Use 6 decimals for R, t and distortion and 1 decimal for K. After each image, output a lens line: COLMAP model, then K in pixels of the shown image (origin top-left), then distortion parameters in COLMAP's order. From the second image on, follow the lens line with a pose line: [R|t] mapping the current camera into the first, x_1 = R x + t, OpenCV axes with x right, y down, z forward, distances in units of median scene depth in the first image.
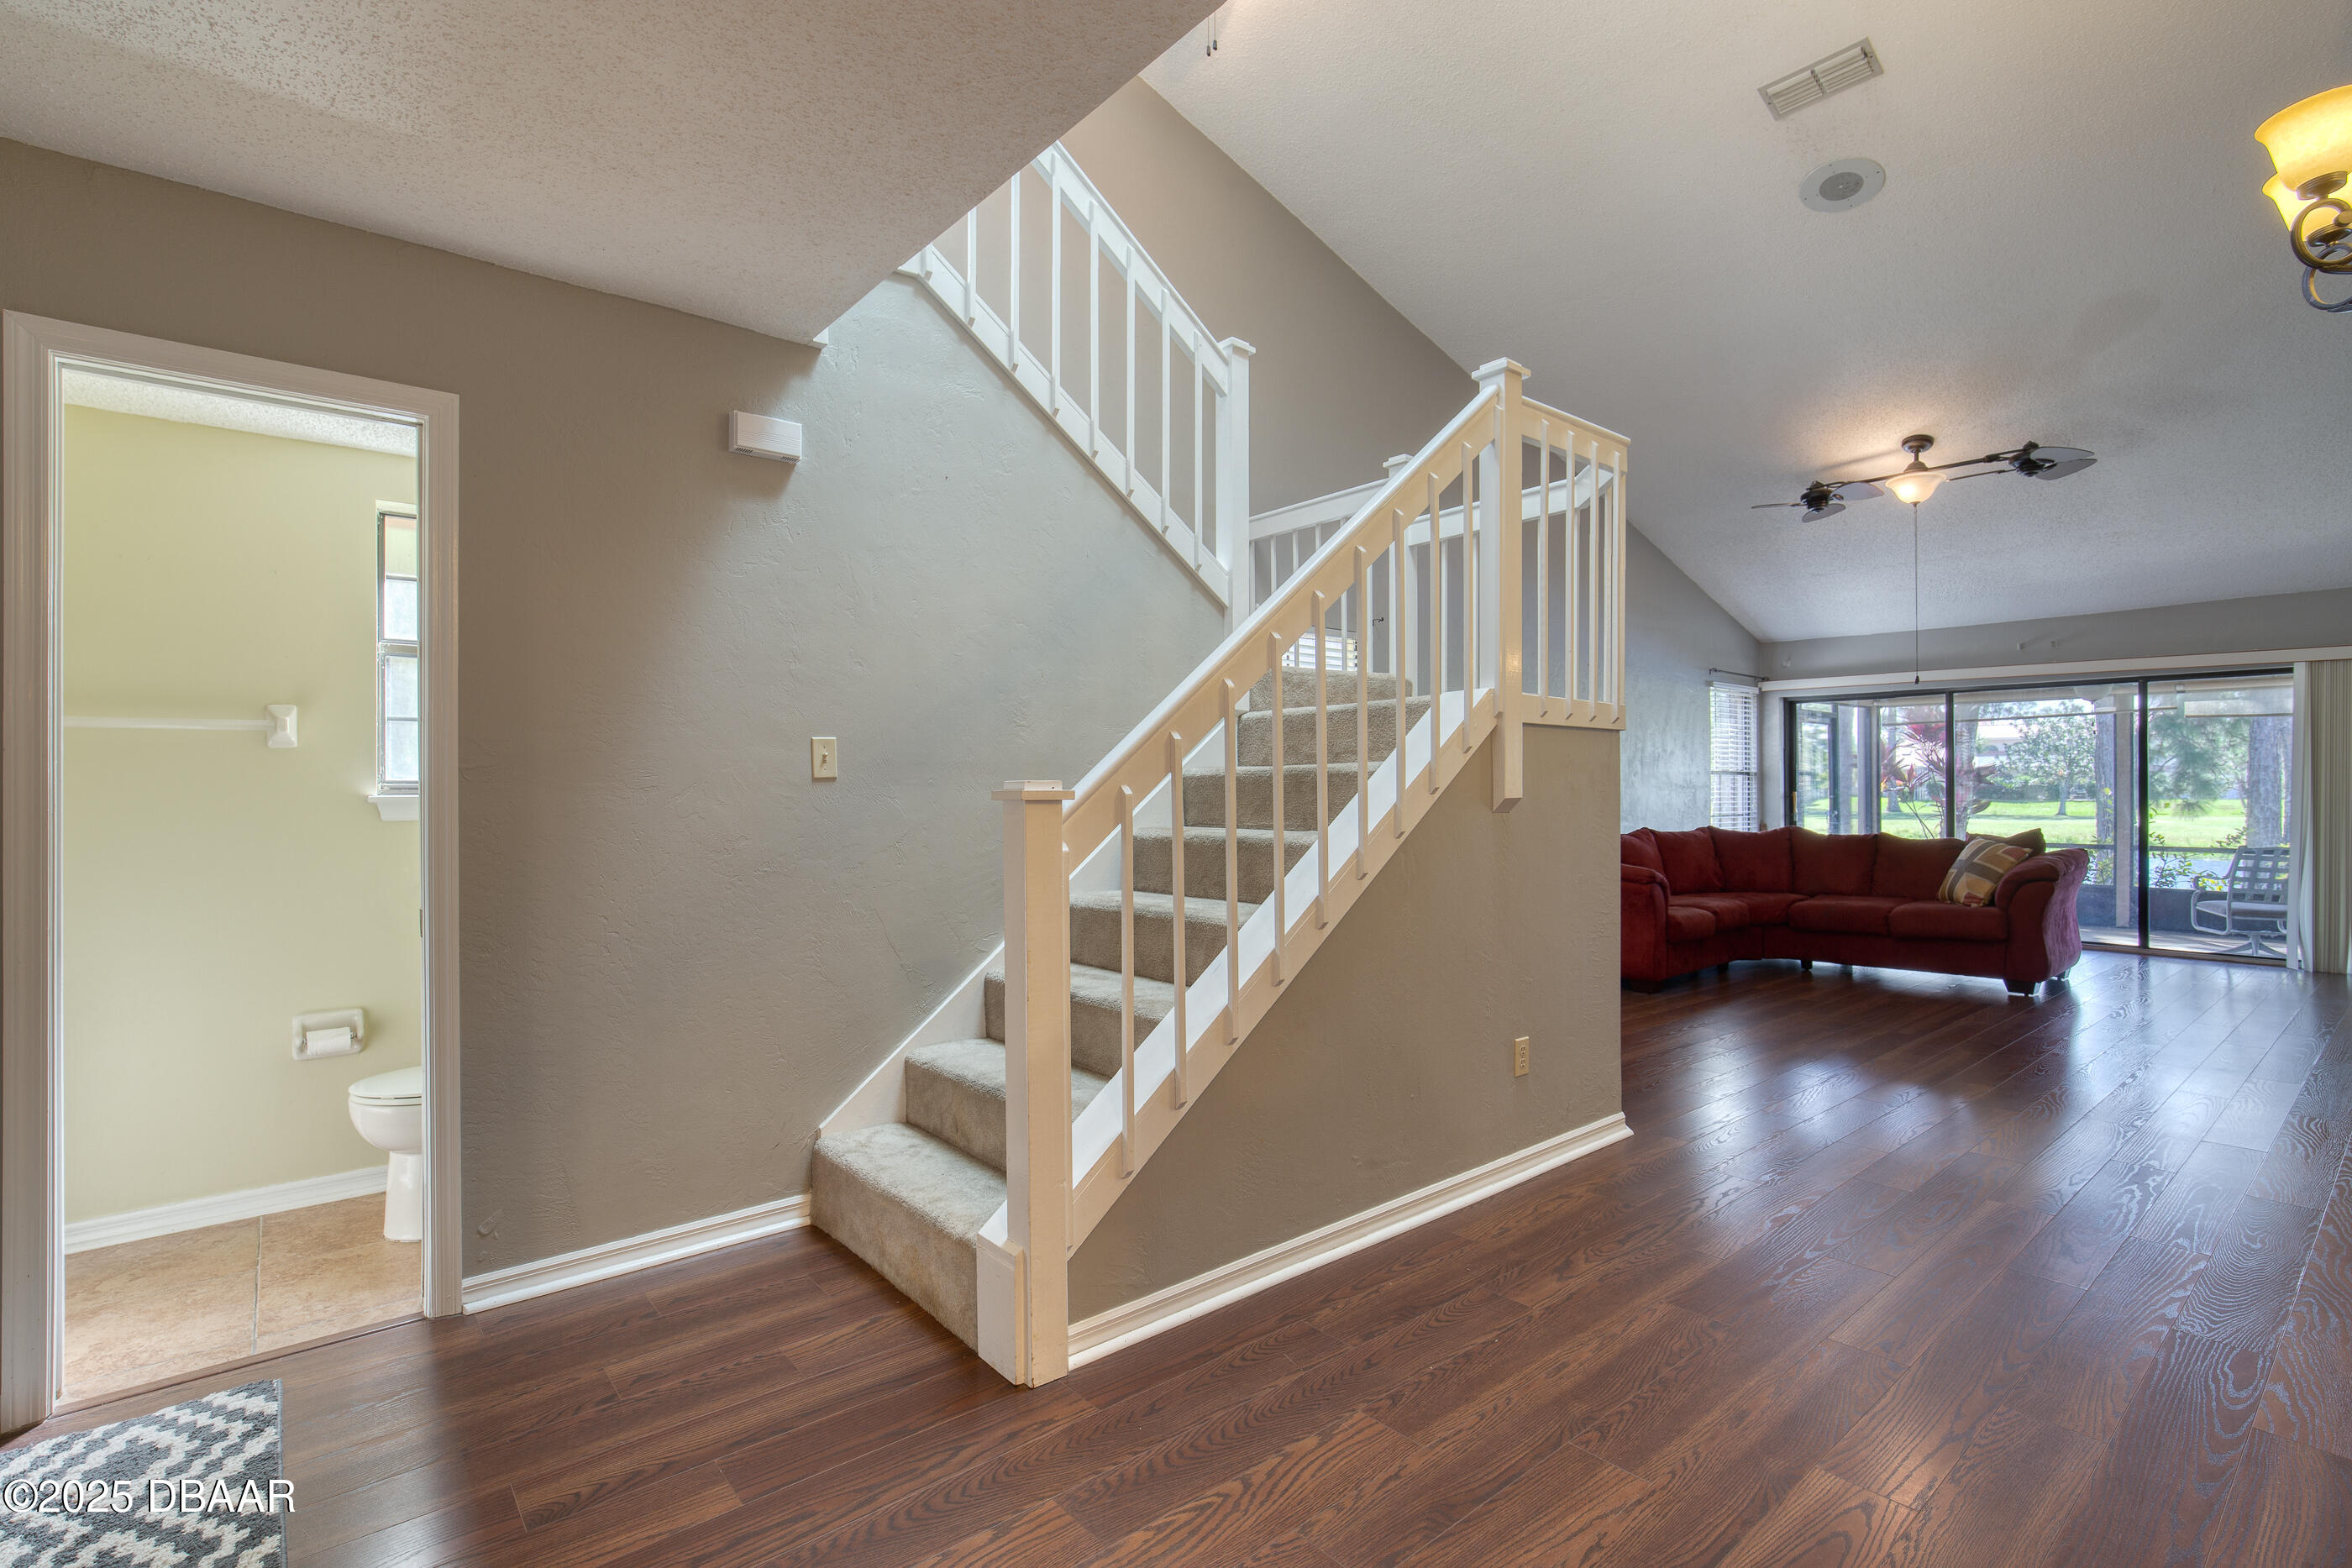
lens RADIAL K [[1101.6, 0, 1137.0], [0, 1101.6, 787.5], [0, 0, 1]] dist [-0.012184, 0.001206]
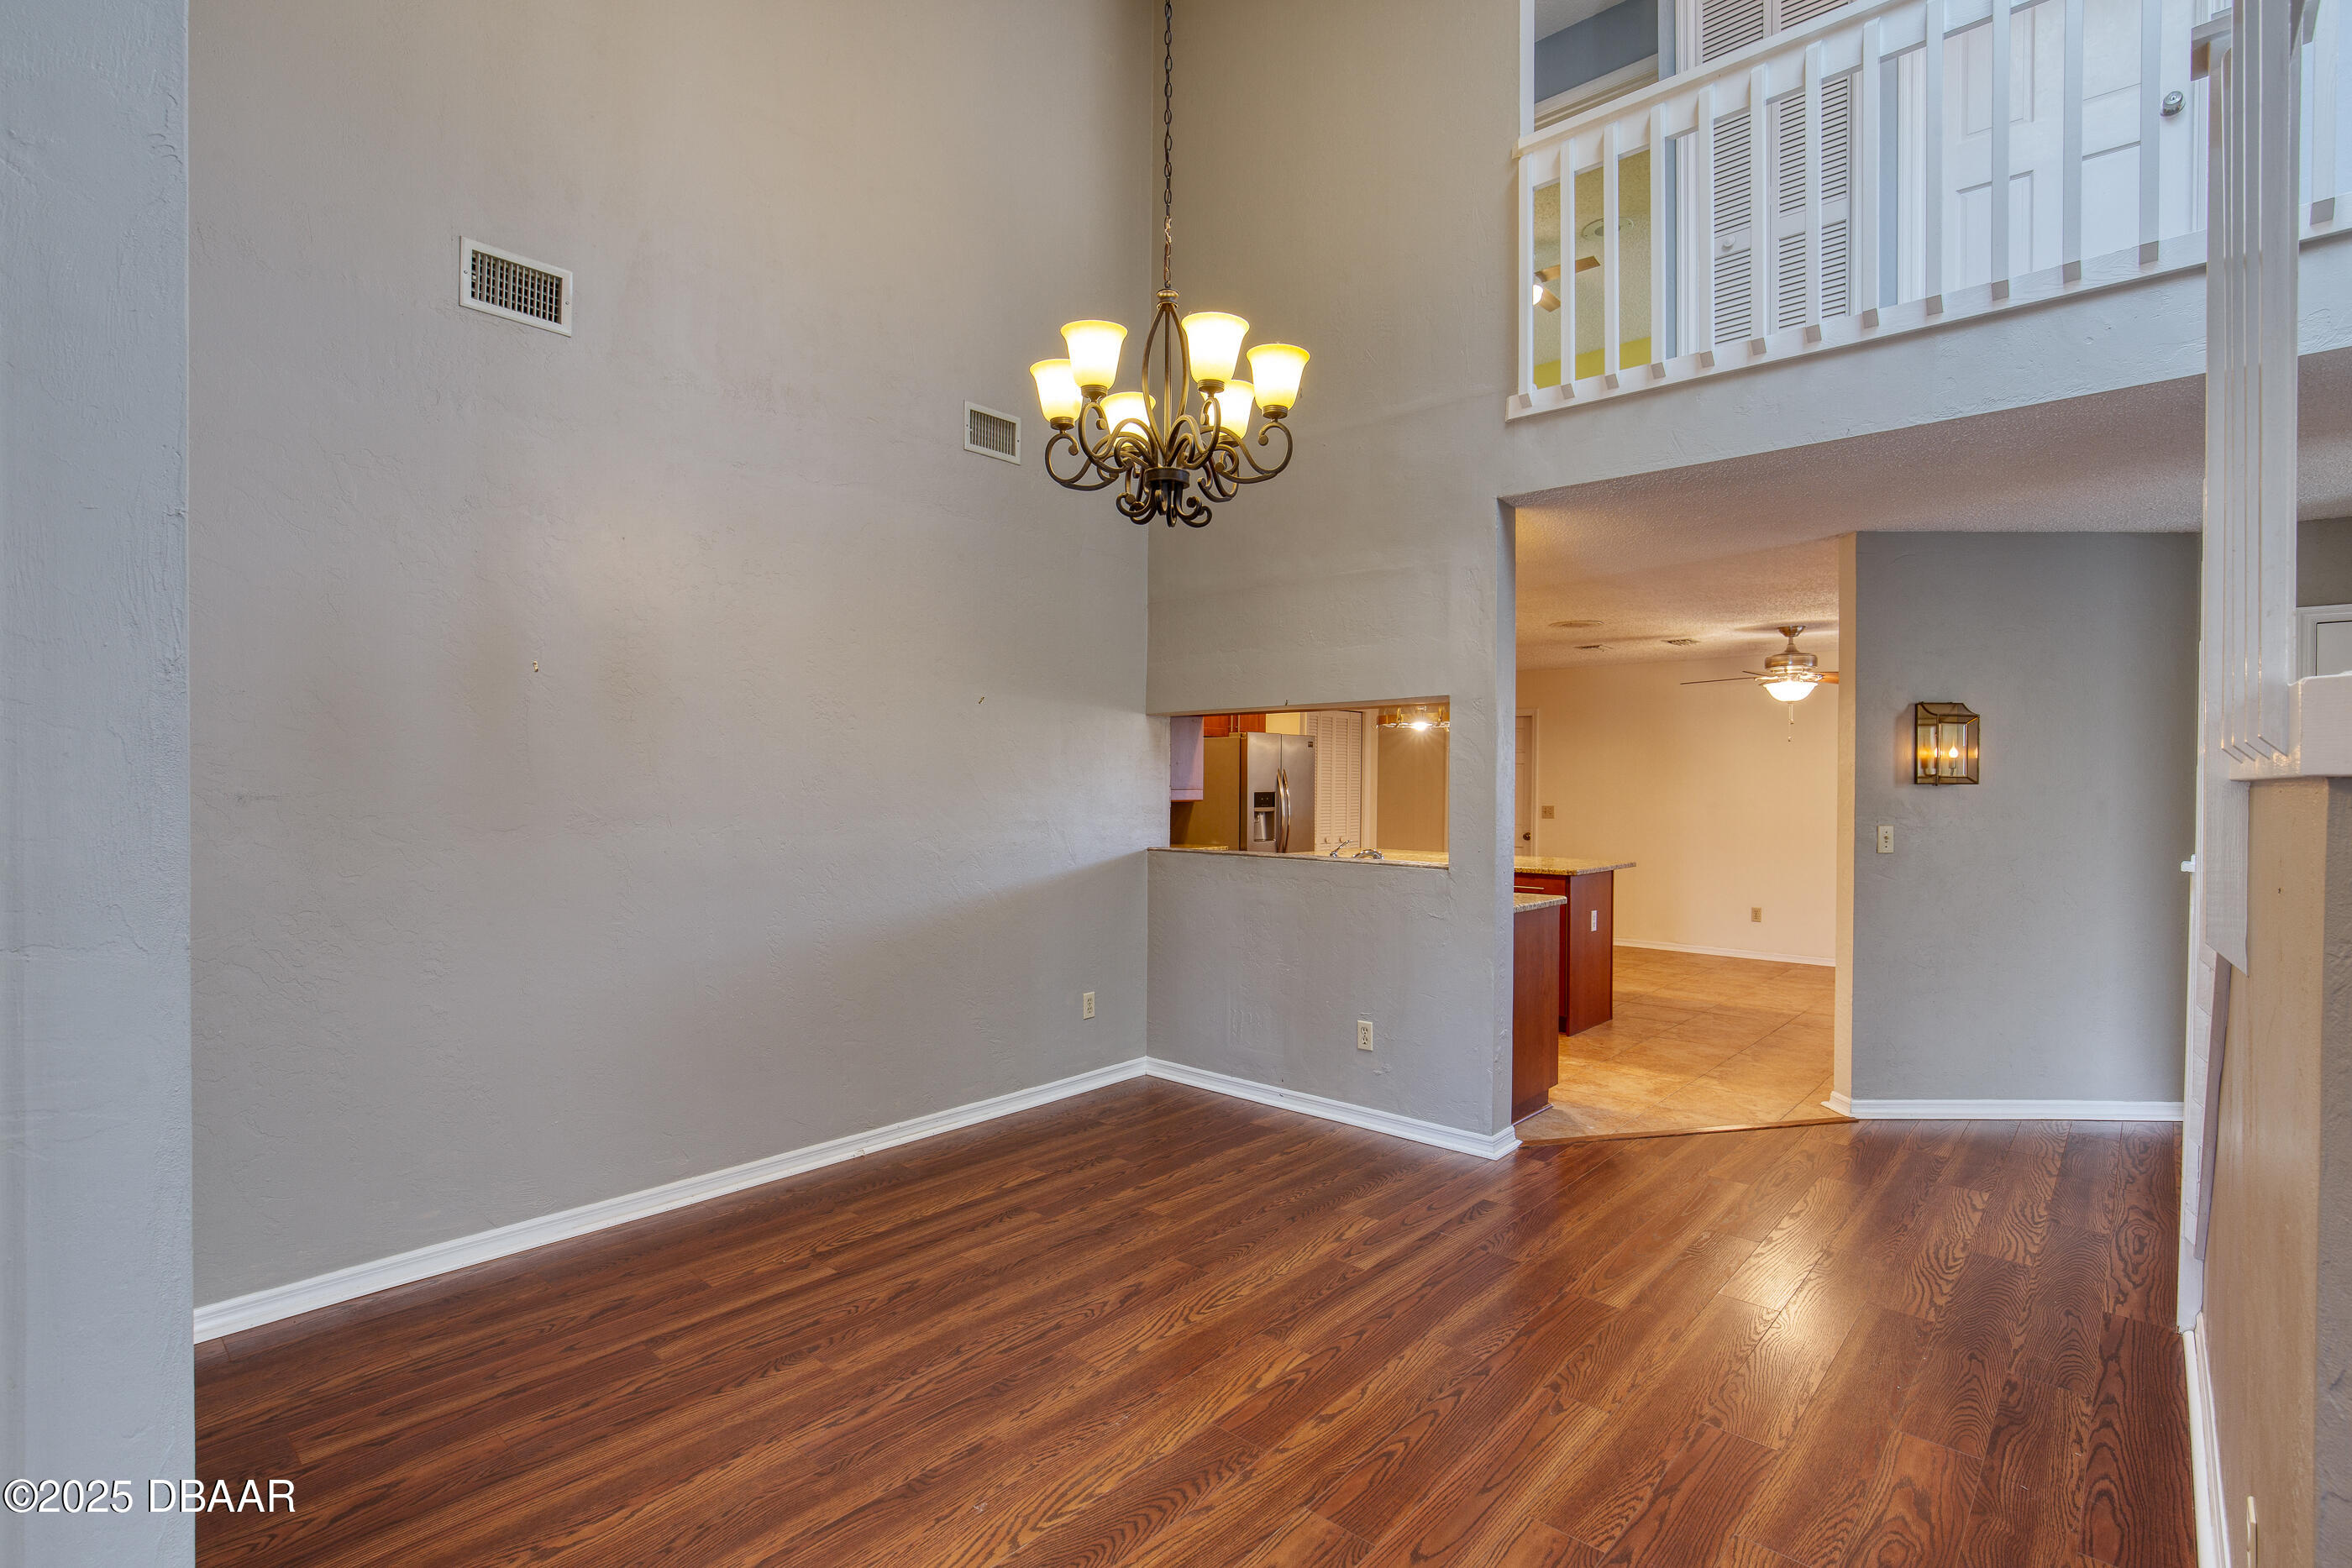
lens RADIAL K [[1132.6, 0, 1170.1], [0, 1132.6, 784.2], [0, 0, 1]] dist [-0.002888, 0.000061]
pose [[-0.985537, -0.000276, -0.169459, 1.124197], [-0.000911, 0.999993, 0.003666, -0.079479], [0.169457, 0.003767, -0.985530, 1.817315]]
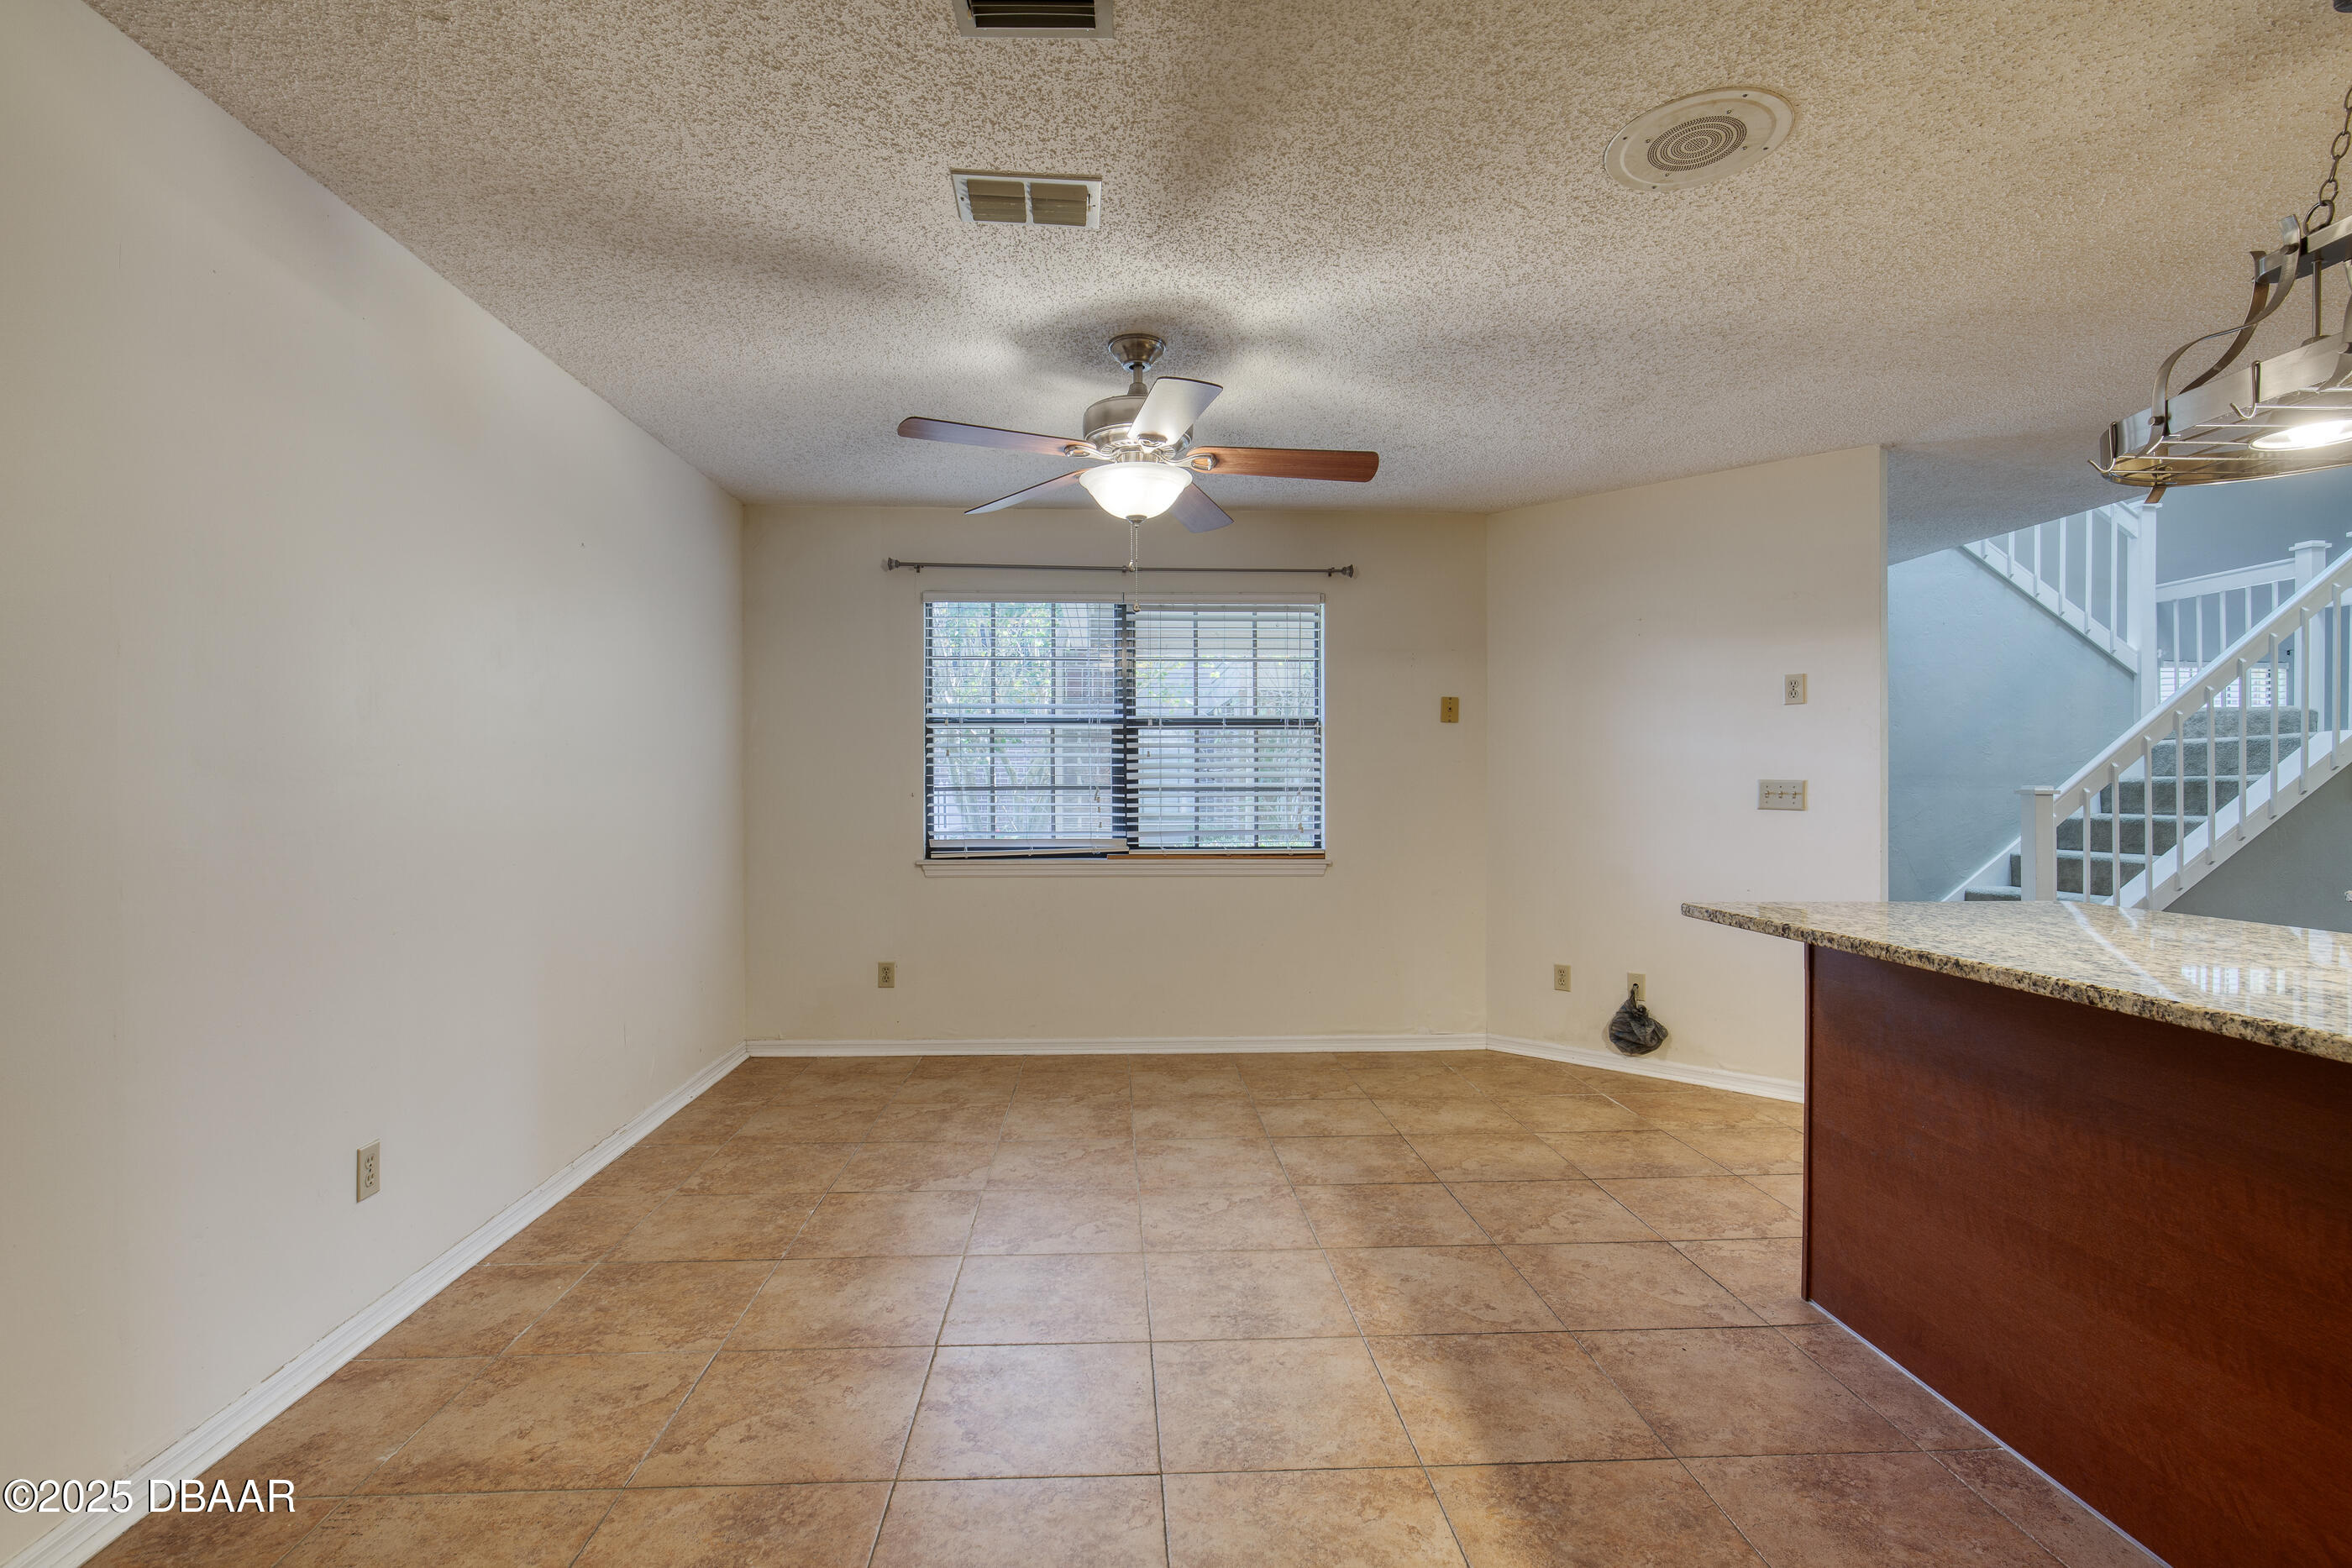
lens RADIAL K [[1101.6, 0, 1137.0], [0, 1101.6, 787.5], [0, 0, 1]] dist [-0.012184, 0.001206]
pose [[0.803344, 0.006526, -0.595480, -0.215090], [-0.007575, 0.999971, 0.000741, 0.009921], [0.595467, 0.003916, 0.803370, -1.732441]]
